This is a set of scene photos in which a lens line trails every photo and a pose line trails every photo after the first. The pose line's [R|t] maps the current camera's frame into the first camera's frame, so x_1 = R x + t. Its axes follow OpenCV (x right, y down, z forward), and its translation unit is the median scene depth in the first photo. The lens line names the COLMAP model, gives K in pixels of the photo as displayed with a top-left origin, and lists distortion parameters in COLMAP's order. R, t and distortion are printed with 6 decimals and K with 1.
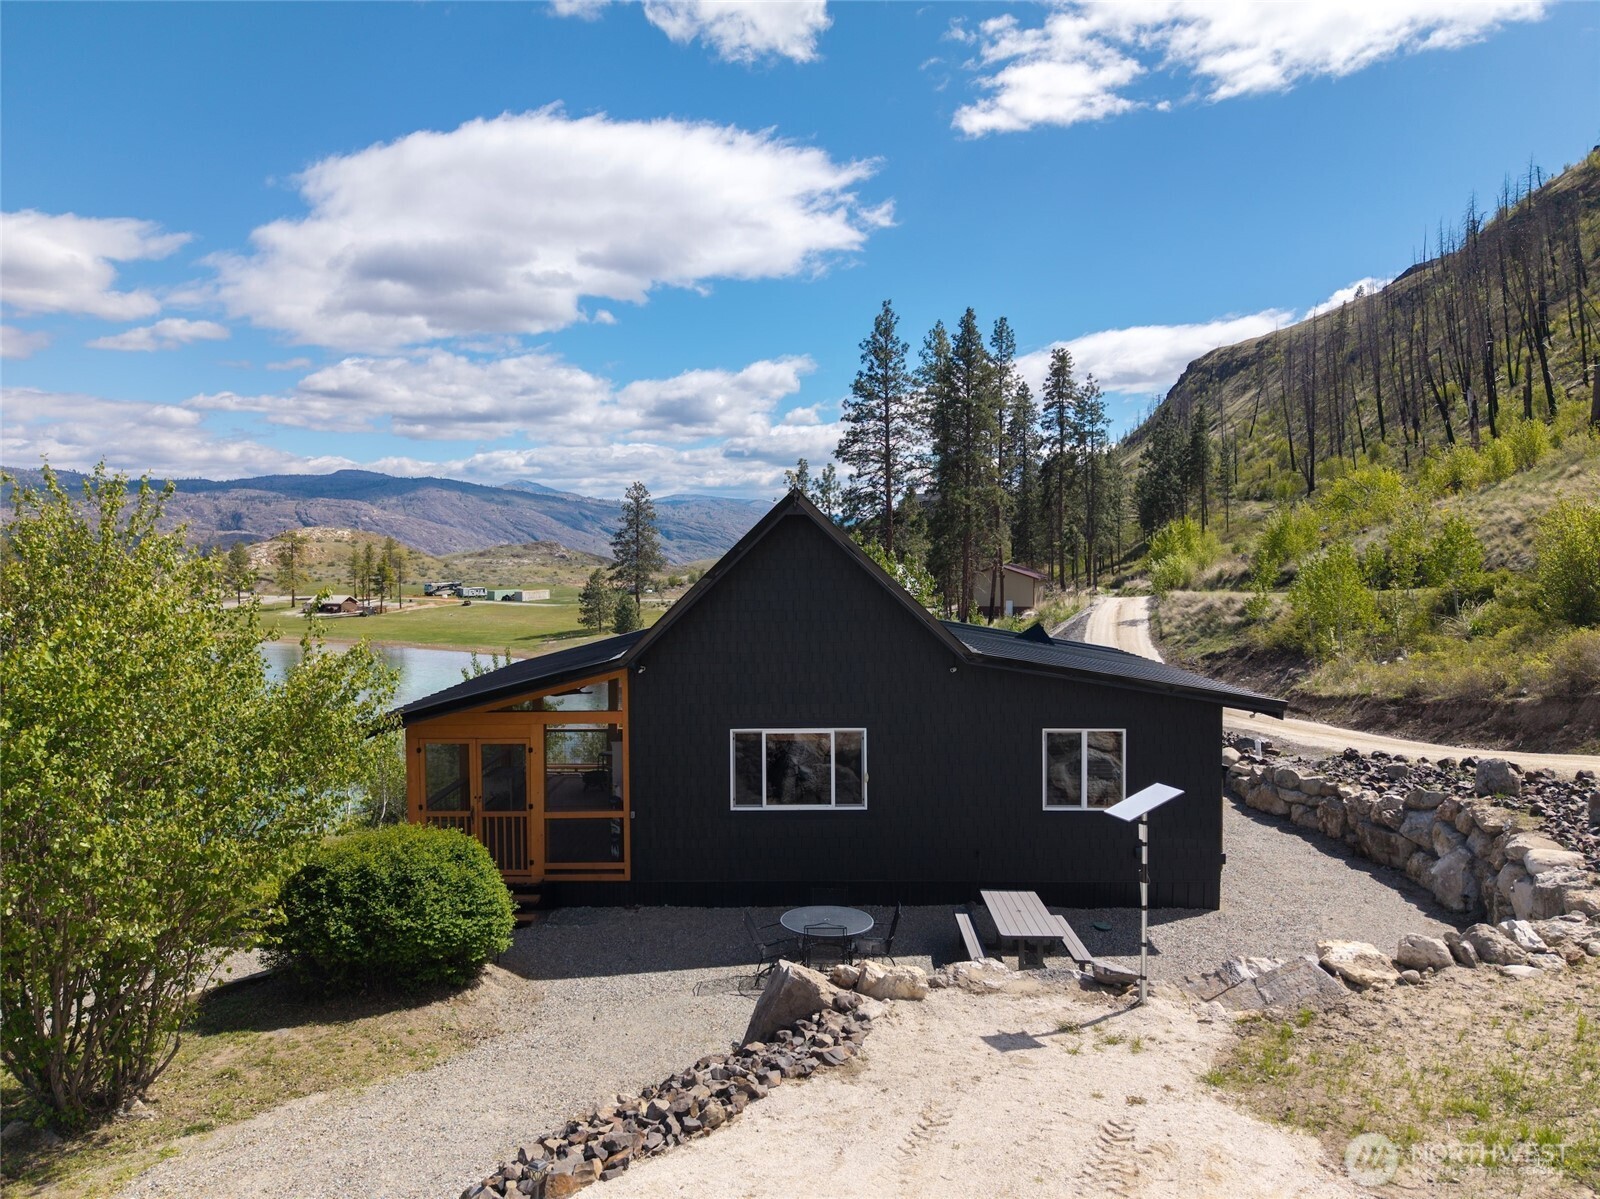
lens RADIAL K [[1066.8, 0, 798.4], [0, 1066.8, 611.0], [0, 0, 1]] dist [0.025238, -0.030385]
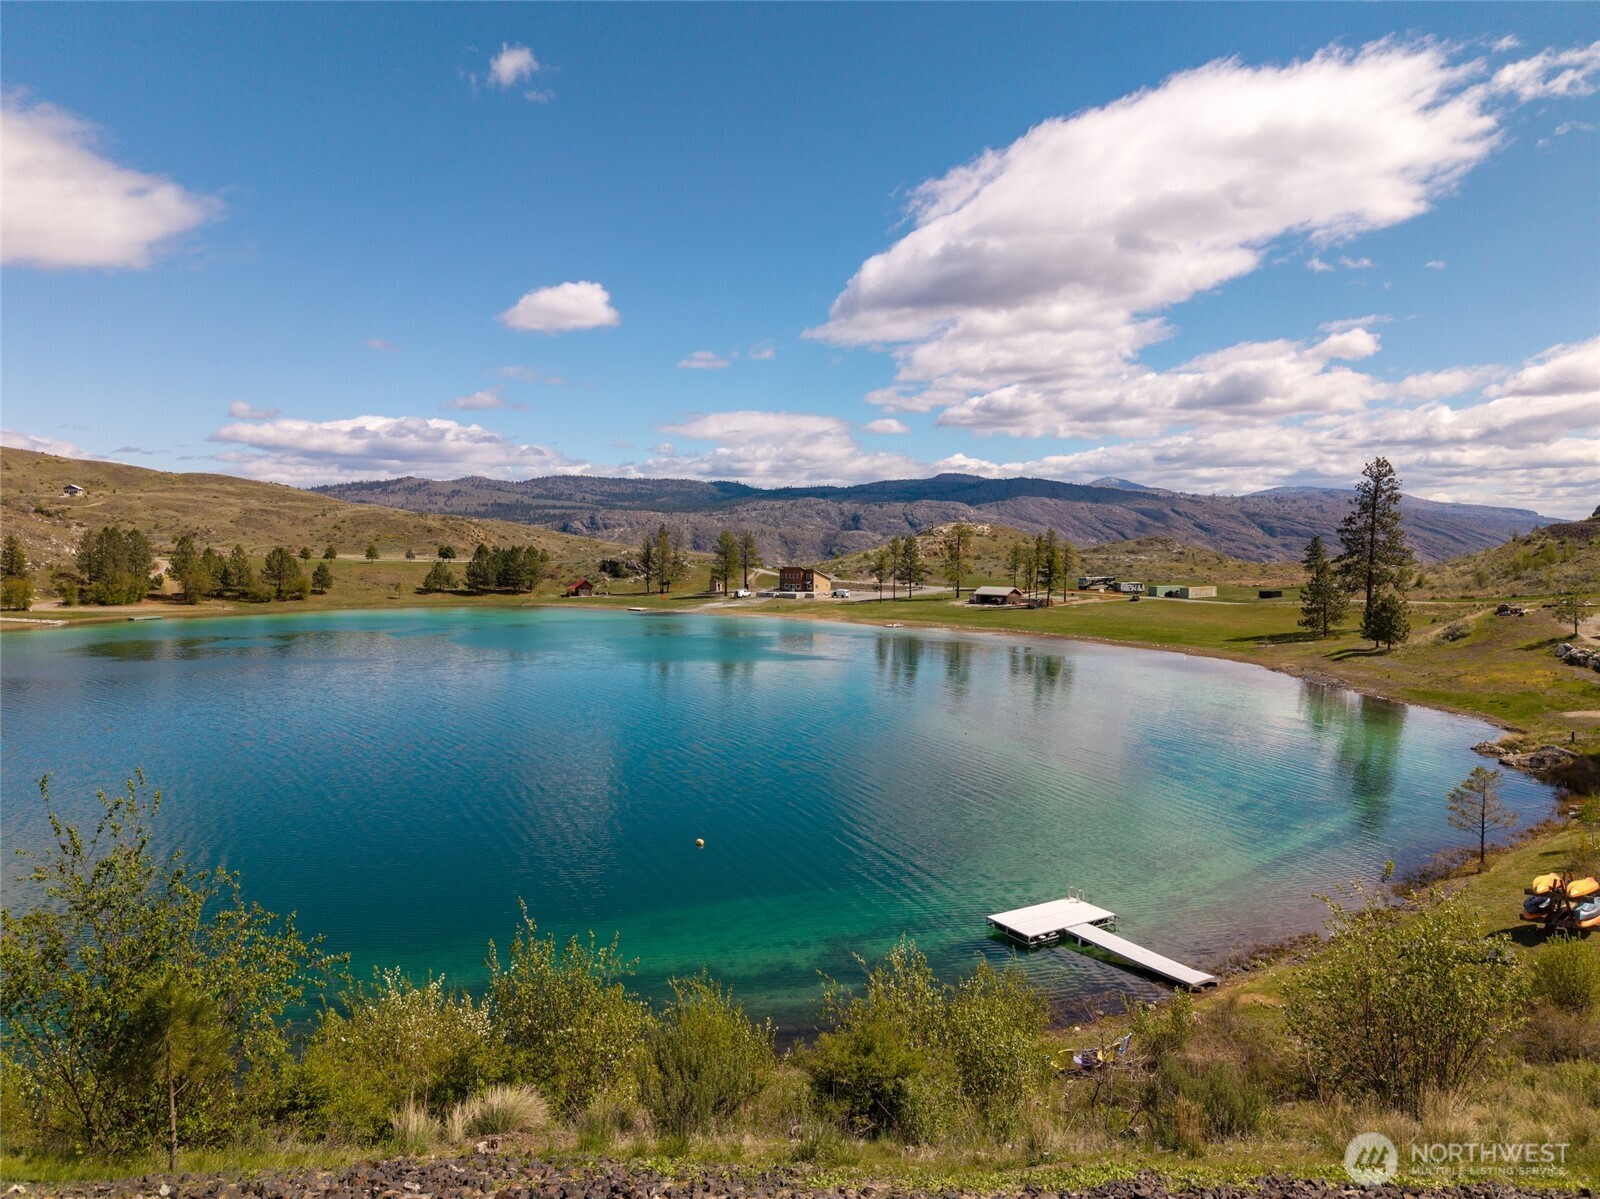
lens RADIAL K [[1066.8, 0, 795.3], [0, 1066.8, 601.0], [0, 0, 1]] dist [0.025238, -0.030385]
pose [[0.859938, 0.027652, -0.509648, -0.092179], [-0.031485, 0.999504, 0.001105, 0.003348], [0.509426, 0.015096, 0.860382, 0.044111]]
